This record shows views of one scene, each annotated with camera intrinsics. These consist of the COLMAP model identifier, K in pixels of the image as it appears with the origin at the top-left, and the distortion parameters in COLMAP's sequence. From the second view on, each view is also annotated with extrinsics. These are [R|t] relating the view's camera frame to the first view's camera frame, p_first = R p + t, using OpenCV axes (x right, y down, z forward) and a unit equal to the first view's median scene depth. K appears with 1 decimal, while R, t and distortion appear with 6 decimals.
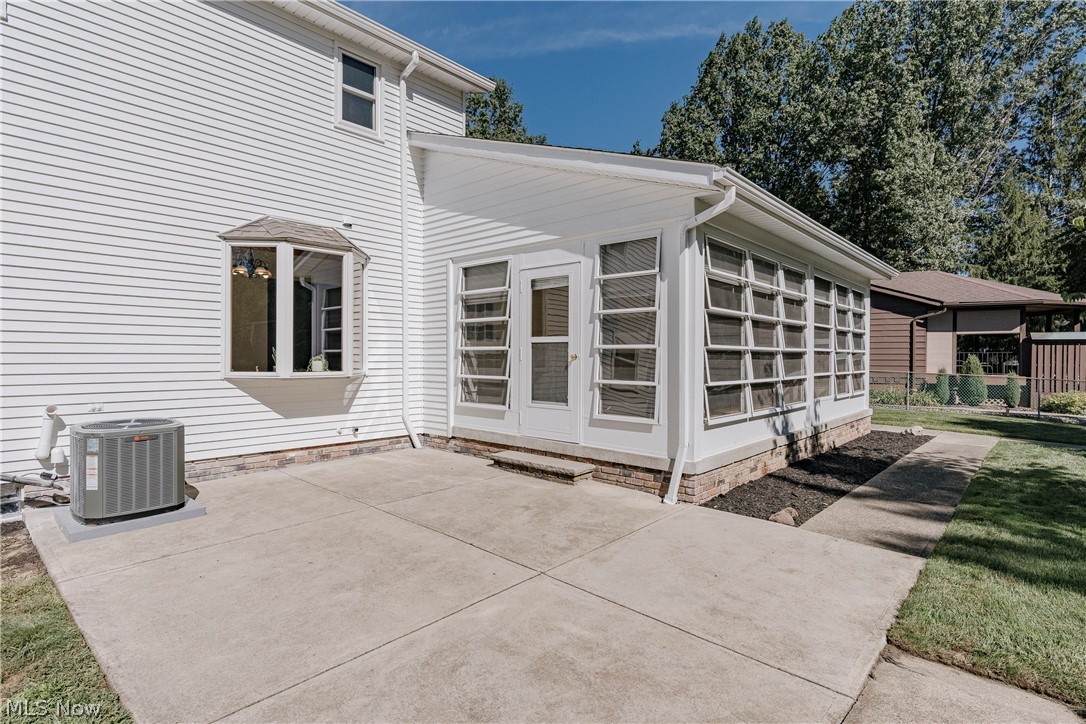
lens RADIAL K [[560.5, 0, 550.4], [0, 560.5, 358.3], [0, 0, 1]] dist [0.023582, -0.000594]
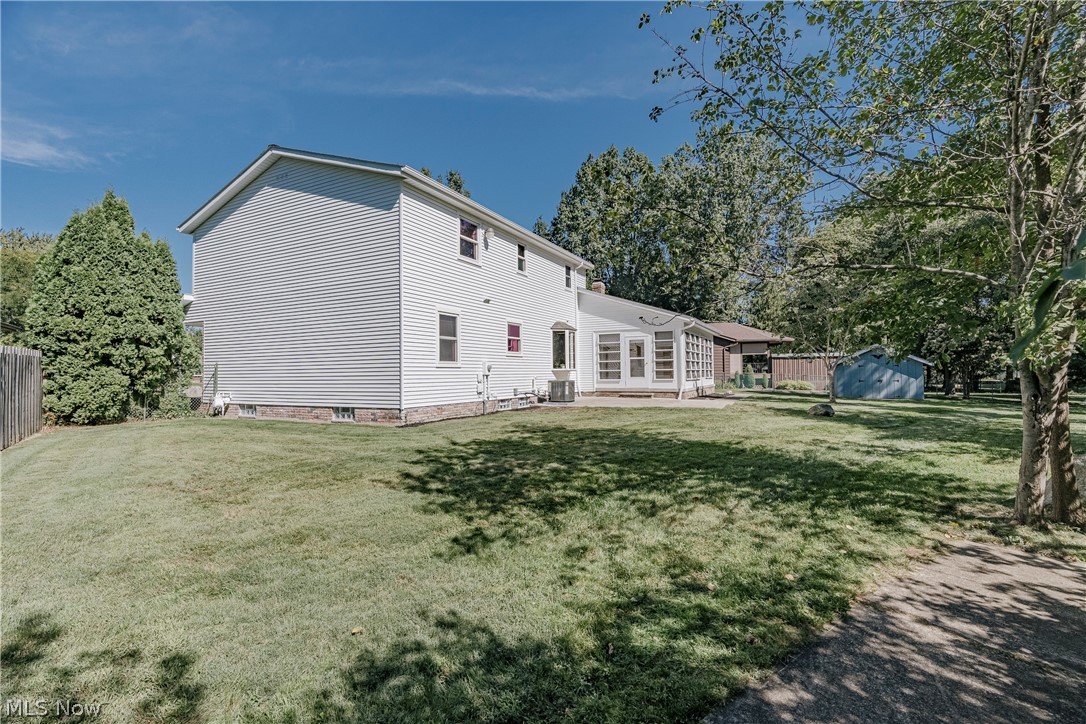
lens RADIAL K [[493.8, 0, 537.3], [0, 493.8, 366.1], [0, 0, 1]] dist [0.000048, 0.000030]
pose [[0.974513, -0.012027, 0.224007, -0.996551], [0.016330, 0.999716, -0.017366, 0.044239], [-0.223735, 0.020581, 0.974433, -1.402166]]
